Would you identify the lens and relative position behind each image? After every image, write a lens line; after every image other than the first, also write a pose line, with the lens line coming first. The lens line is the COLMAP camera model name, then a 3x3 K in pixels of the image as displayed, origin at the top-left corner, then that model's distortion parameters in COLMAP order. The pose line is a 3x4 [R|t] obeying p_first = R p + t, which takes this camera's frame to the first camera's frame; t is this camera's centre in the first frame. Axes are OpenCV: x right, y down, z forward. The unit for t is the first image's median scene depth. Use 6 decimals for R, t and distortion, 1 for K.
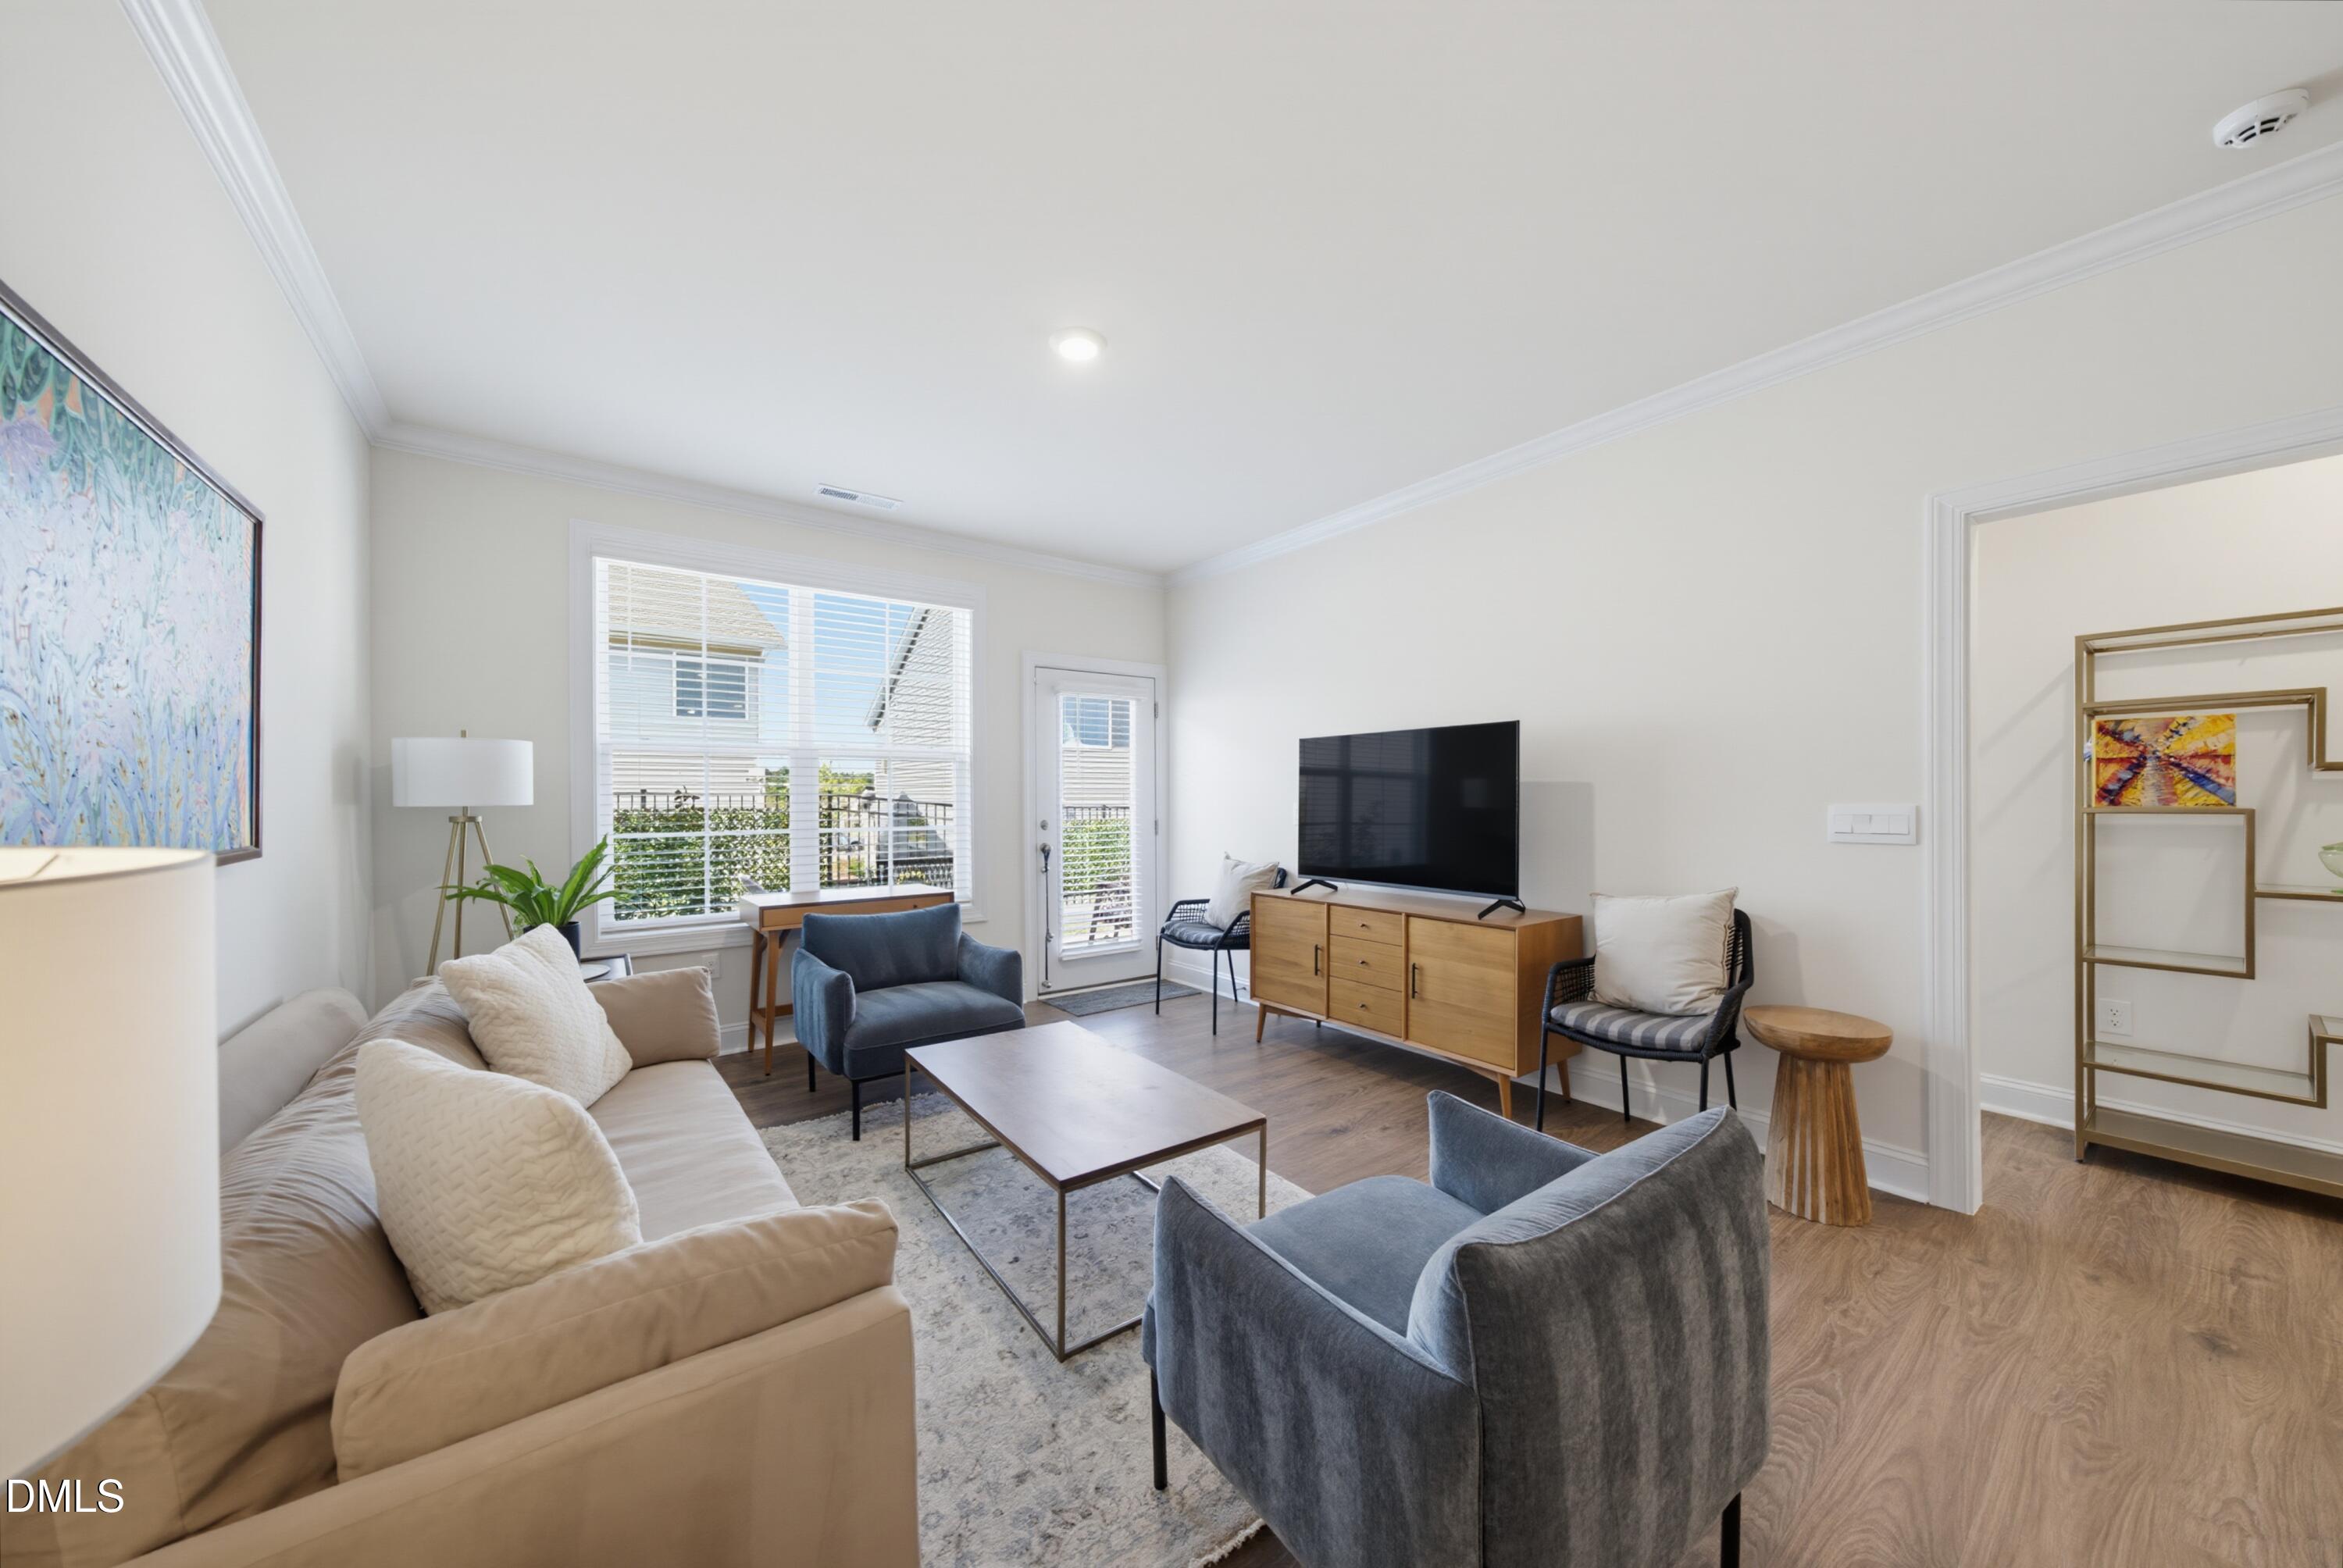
lens RADIAL K [[817.7, 0, 1162.9], [0, 817.7, 795.9], [0, 0, 1]] dist [0.000965, 0.000491]
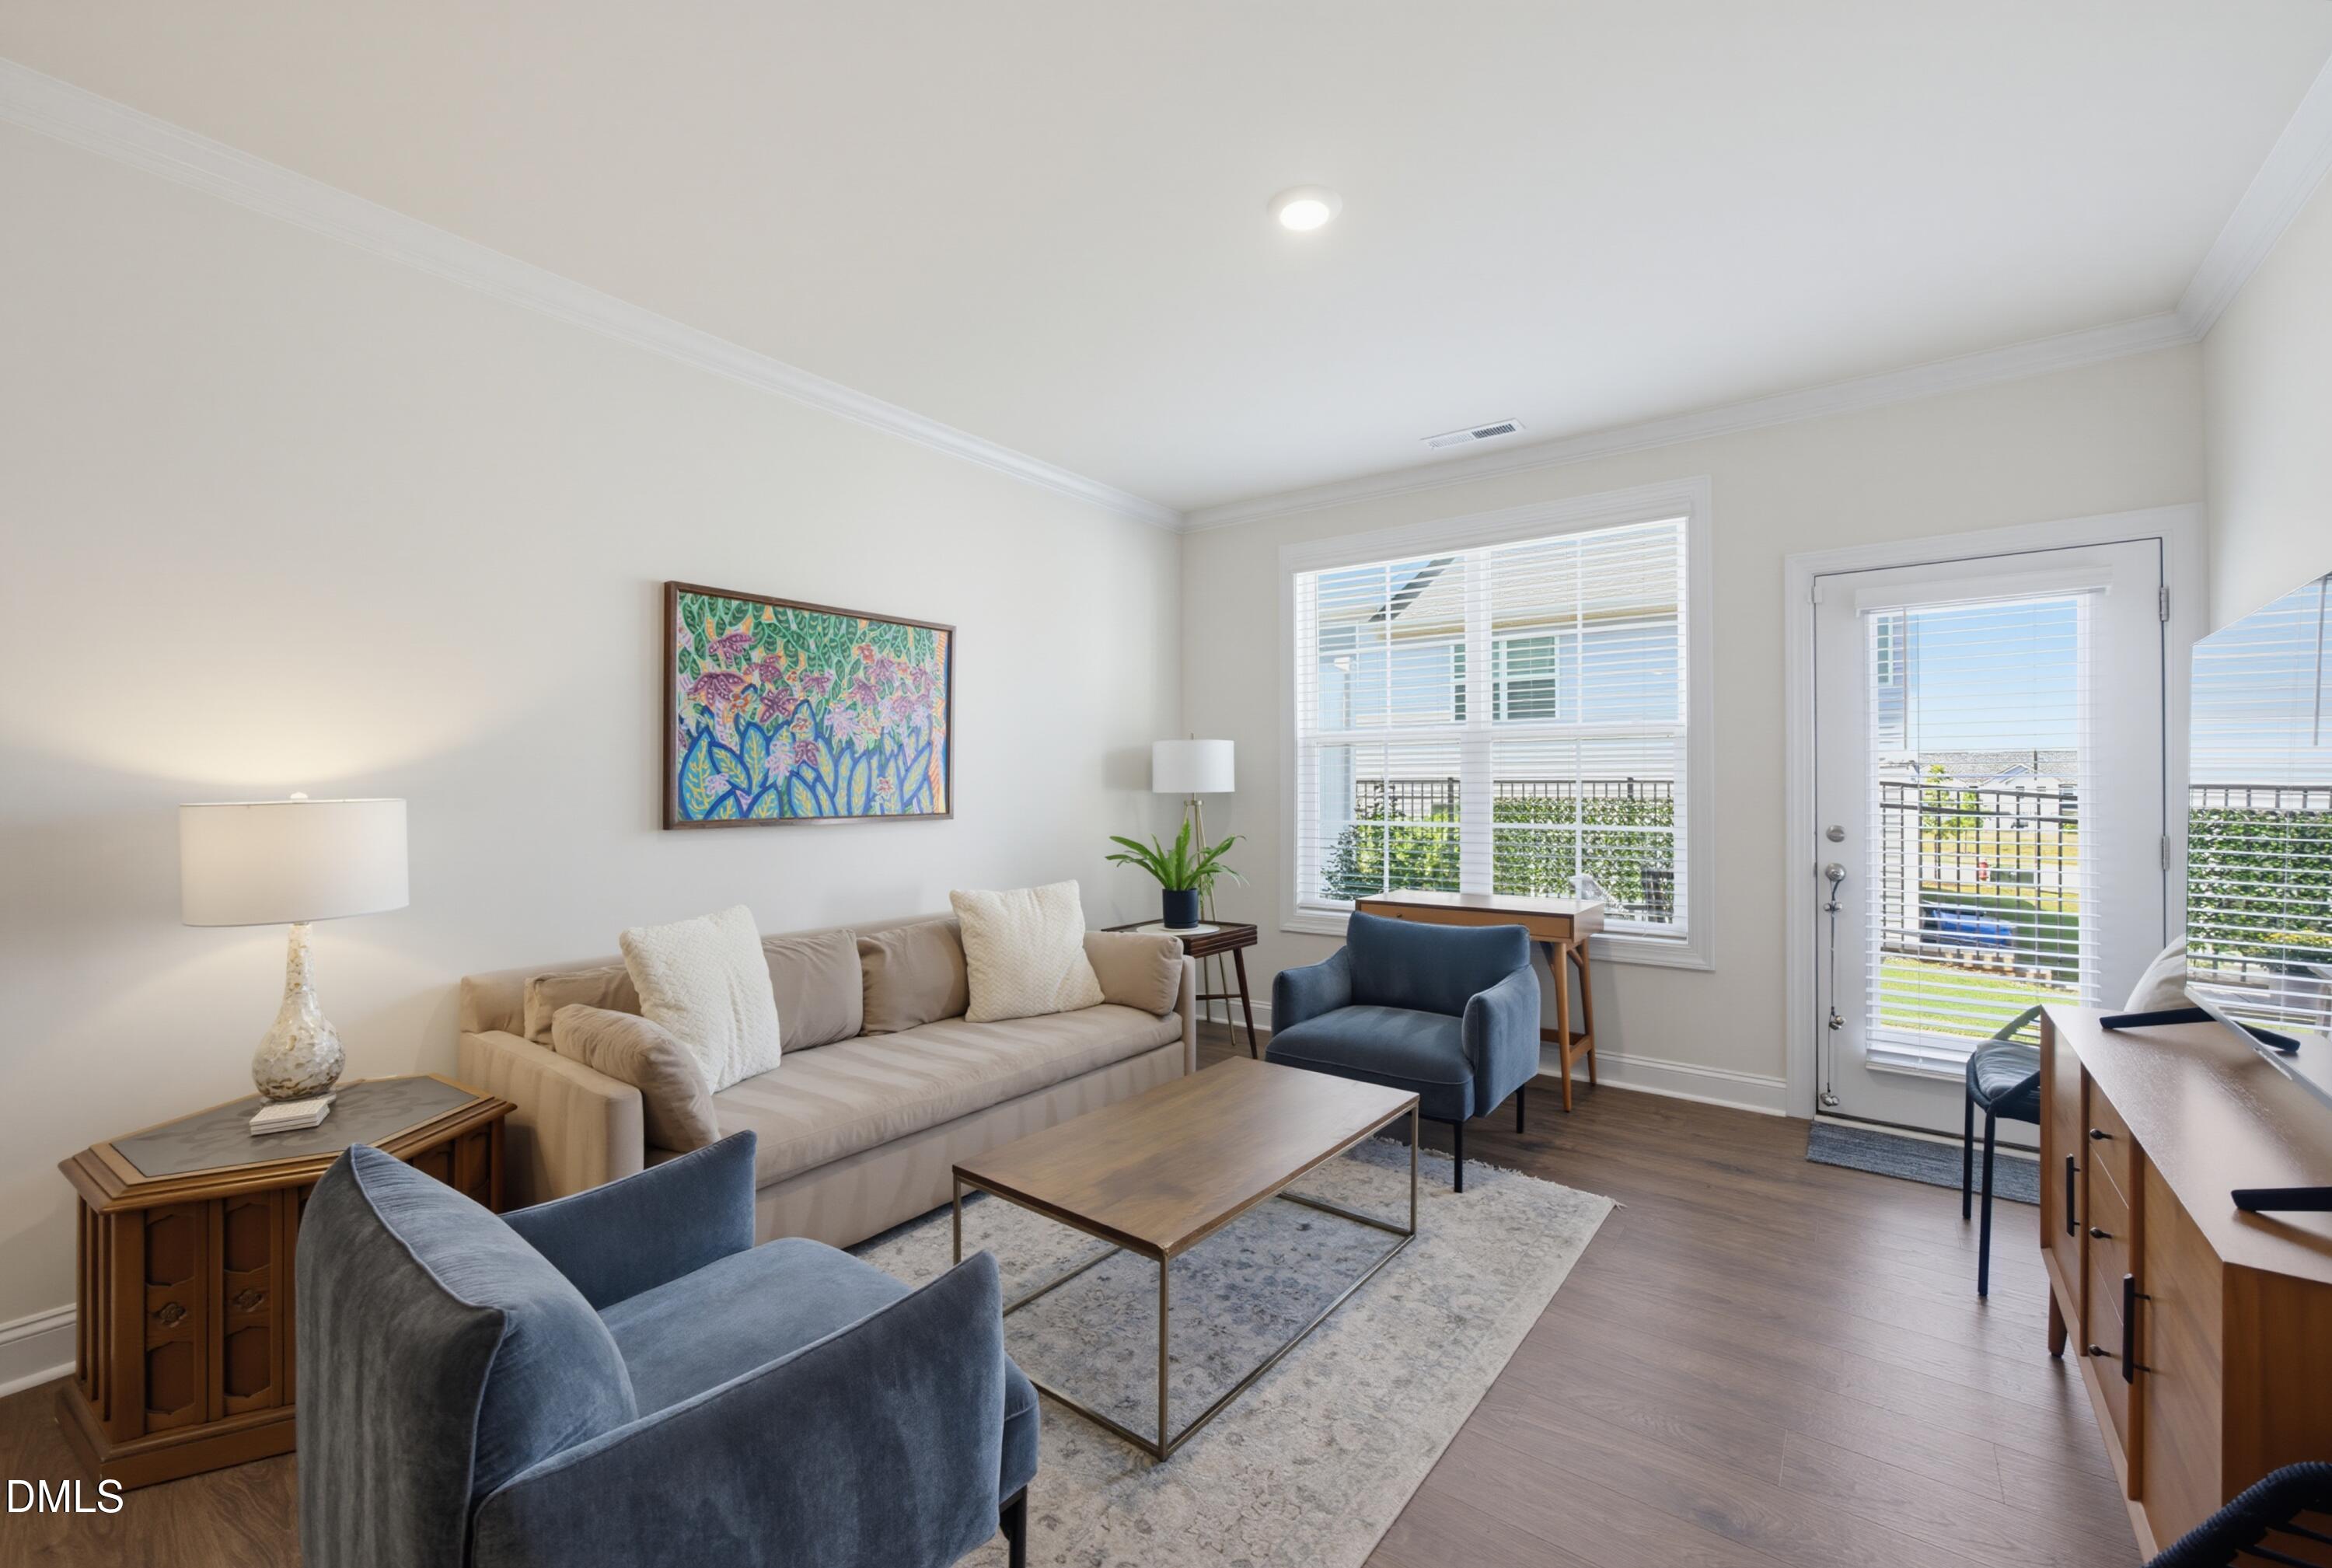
lens RADIAL K [[953.4, 0, 1155.3], [0, 953.4, 787.0], [0, 0, 1]] dist [0.014892, 0.000096]
pose [[0.296740, 0.005952, -0.954940, 0.447602], [-0.001924, 0.999982, 0.005634, -0.003695], [0.954956, 0.000166, 0.296746, 0.365309]]
